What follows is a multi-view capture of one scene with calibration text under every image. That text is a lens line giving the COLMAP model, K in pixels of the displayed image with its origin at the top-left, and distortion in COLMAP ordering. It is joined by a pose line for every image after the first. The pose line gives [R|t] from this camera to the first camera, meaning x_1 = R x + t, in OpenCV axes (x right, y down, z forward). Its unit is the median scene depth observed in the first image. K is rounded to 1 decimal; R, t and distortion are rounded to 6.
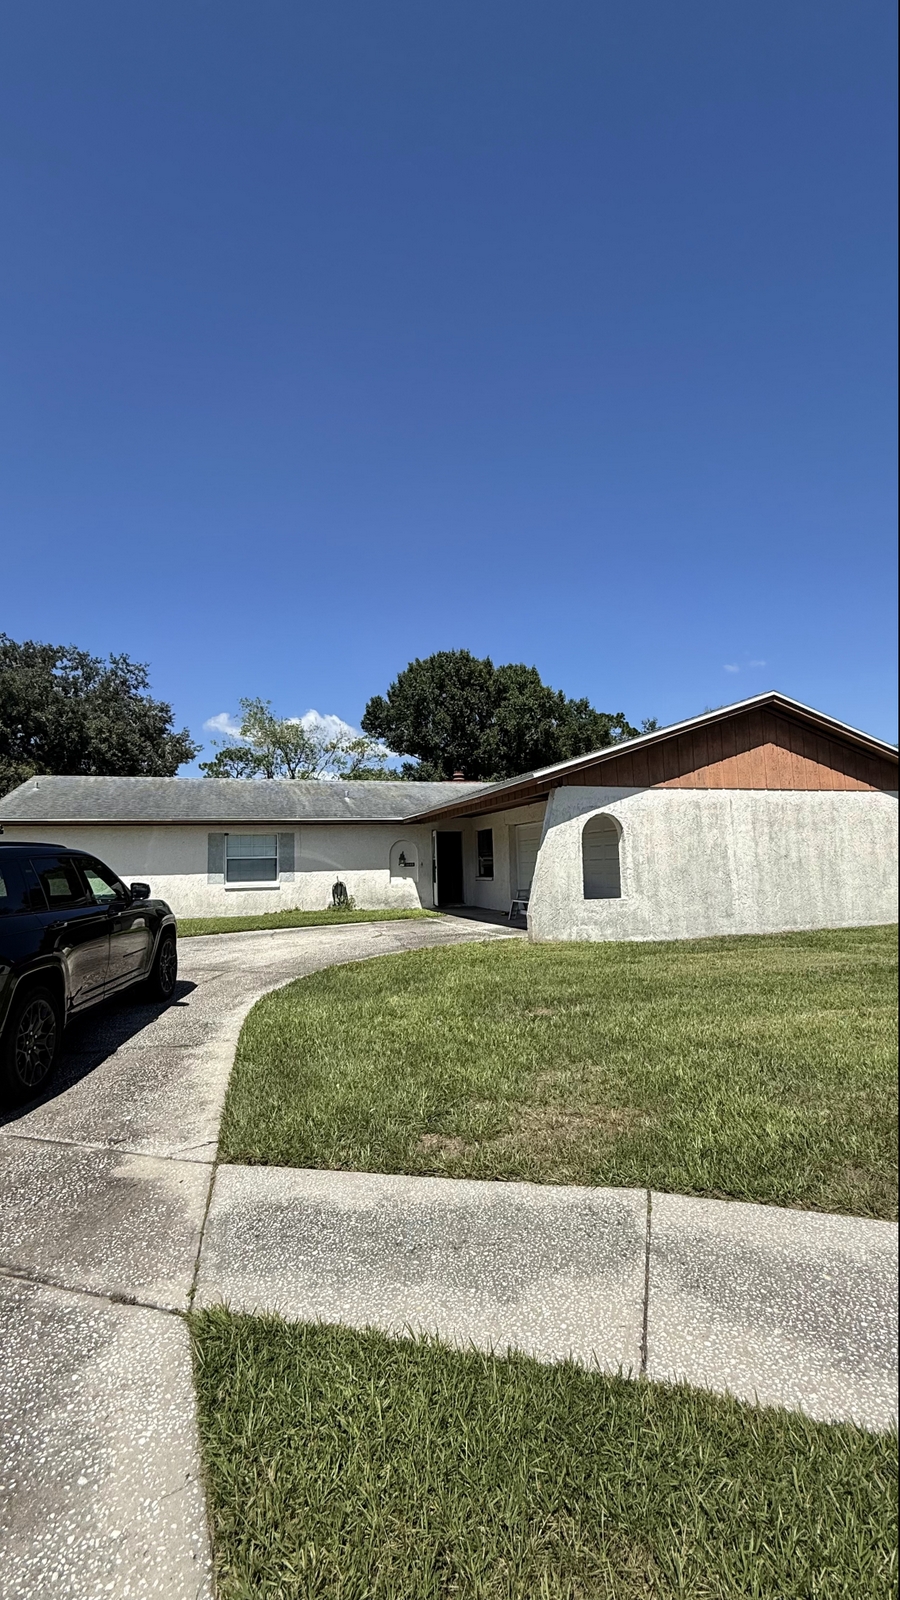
lens RADIAL K [[682.8, 0, 453.1], [0, 682.8, 800.6], [0, 0, 1]] dist [0.001848, 0.000074]
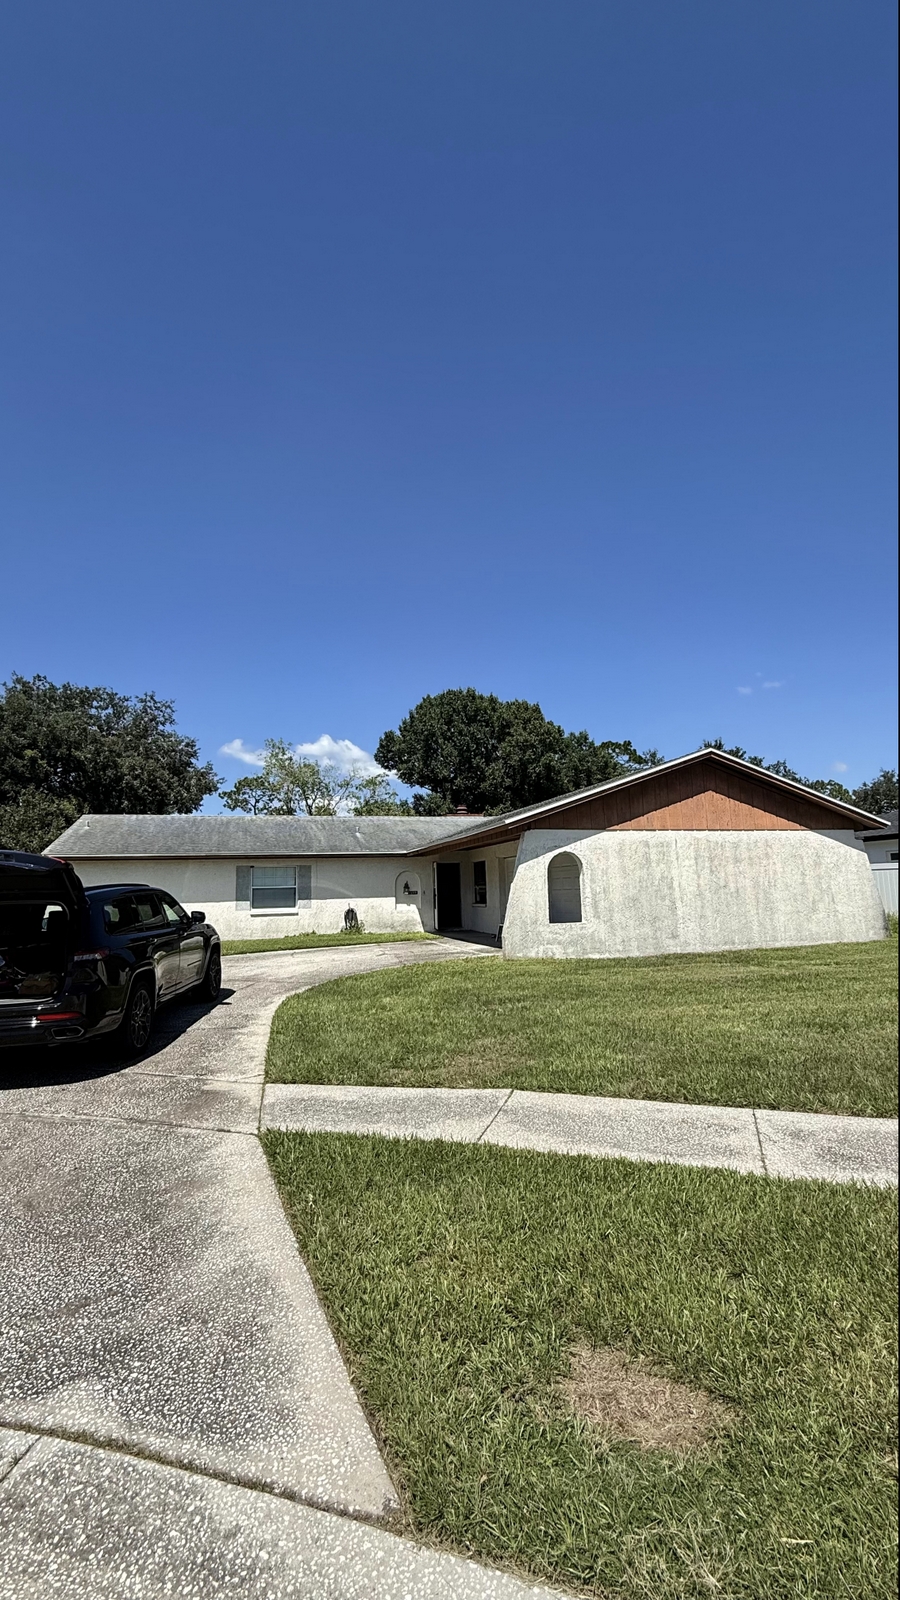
lens RADIAL K [[682.8, 0, 453.1], [0, 682.8, 800.6], [0, 0, 1]] dist [0.001848, 0.000074]
pose [[0.999716, -0.005394, -0.023225, 0.045090], [0.004565, 0.999355, -0.035623, -0.027283], [0.023402, 0.035507, 0.999095, -0.197596]]
